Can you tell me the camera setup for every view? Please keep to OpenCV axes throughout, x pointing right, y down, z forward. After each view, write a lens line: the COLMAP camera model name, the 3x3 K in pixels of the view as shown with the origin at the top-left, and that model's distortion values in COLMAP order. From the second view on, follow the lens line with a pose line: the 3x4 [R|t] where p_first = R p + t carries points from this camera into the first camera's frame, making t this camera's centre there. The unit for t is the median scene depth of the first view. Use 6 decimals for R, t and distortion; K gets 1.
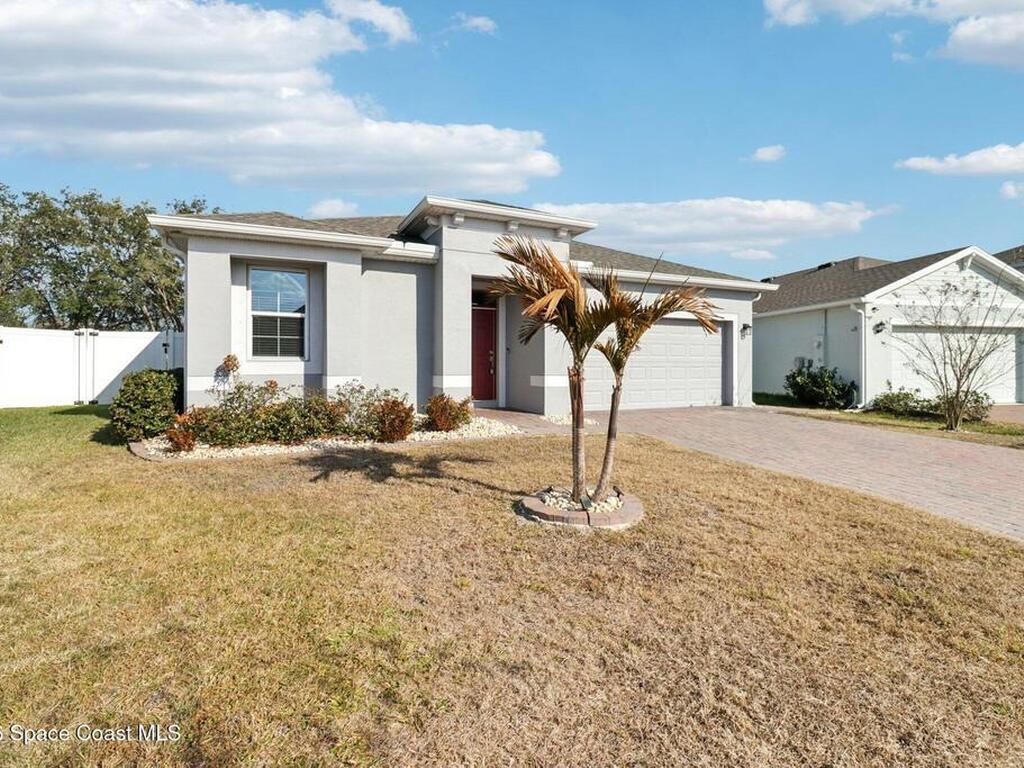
lens RADIAL K [[550.1, 0, 513.0], [0, 550.1, 364.0], [0, 0, 1]] dist [0.000133, -0.001659]
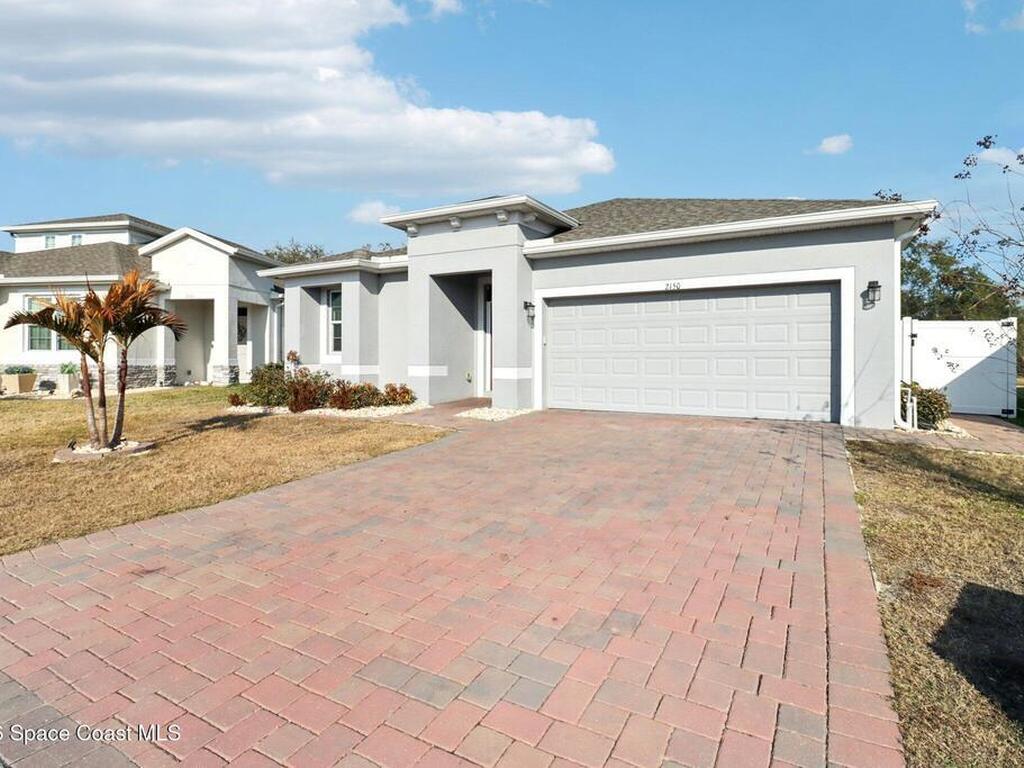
lens RADIAL K [[537.0, 0, 509.9], [0, 537.0, 362.6], [0, 0, 1]] dist [0.001516, 0.000059]
pose [[0.572125, 0.009815, -0.820108, 0.792568], [0.010927, 0.999748, 0.019588, -0.005609], [0.820094, -0.020168, 0.571874, 0.449927]]
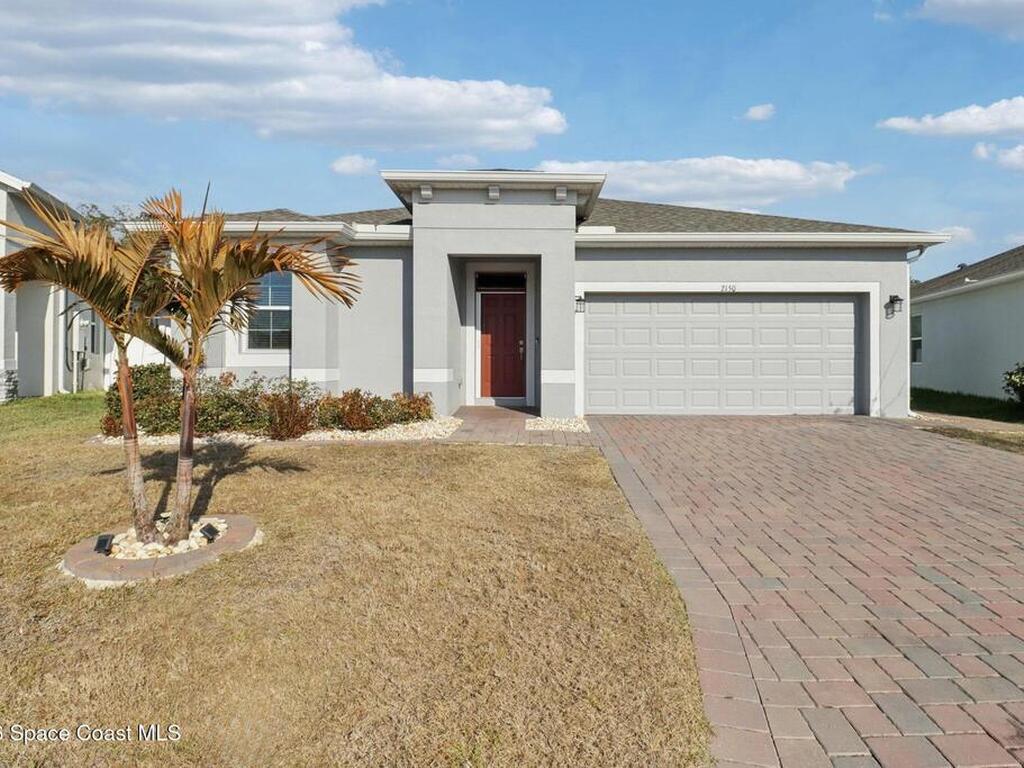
lens RADIAL K [[550.1, 0, 513.0], [0, 550.1, 364.0], [0, 0, 1]] dist [0.000133, -0.001659]
pose [[0.900834, 0.007510, -0.434098, 0.352036], [0.002416, 0.999748, 0.022308, -0.006055], [0.434156, -0.021144, 0.900589, 0.220437]]
